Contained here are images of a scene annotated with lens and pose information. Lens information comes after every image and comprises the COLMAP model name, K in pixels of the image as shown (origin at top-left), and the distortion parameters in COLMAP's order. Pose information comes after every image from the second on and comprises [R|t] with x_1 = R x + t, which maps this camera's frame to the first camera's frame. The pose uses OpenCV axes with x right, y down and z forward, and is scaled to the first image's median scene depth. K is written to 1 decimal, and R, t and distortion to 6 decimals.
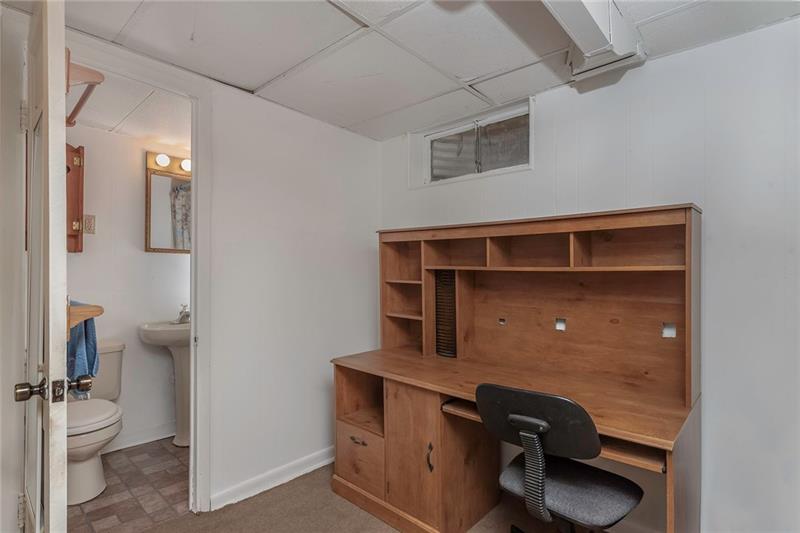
lens RADIAL K [[403.1, 0, 400.0], [0, 403.1, 266.5], [0, 0, 1]] dist [-0.000422, -0.000049]
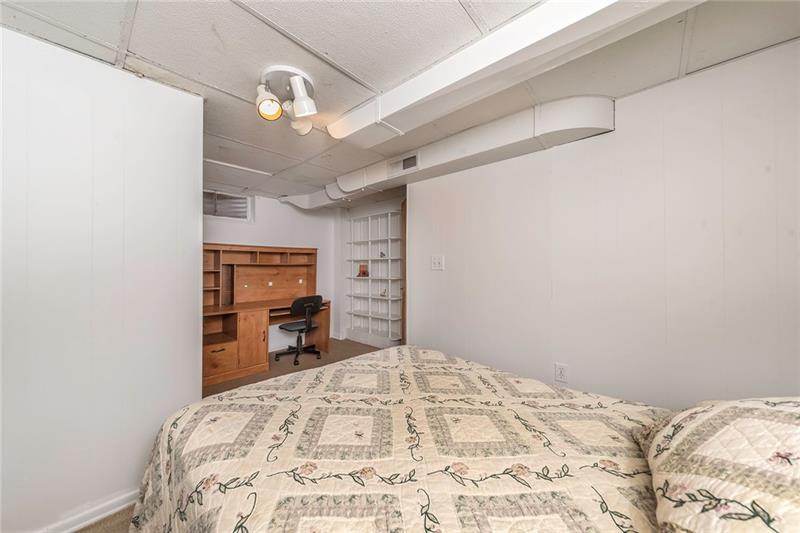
lens RADIAL K [[280.8, 0, 400.0], [0, 280.8, 266.5], [0, 0, 1]] dist [0.000409, 0.000103]
pose [[-0.006770, -0.001762, 0.999976, -1.374832], [-0.003462, 0.999992, 0.001738, 0.014902], [-0.999971, -0.003450, -0.006776, 0.110104]]
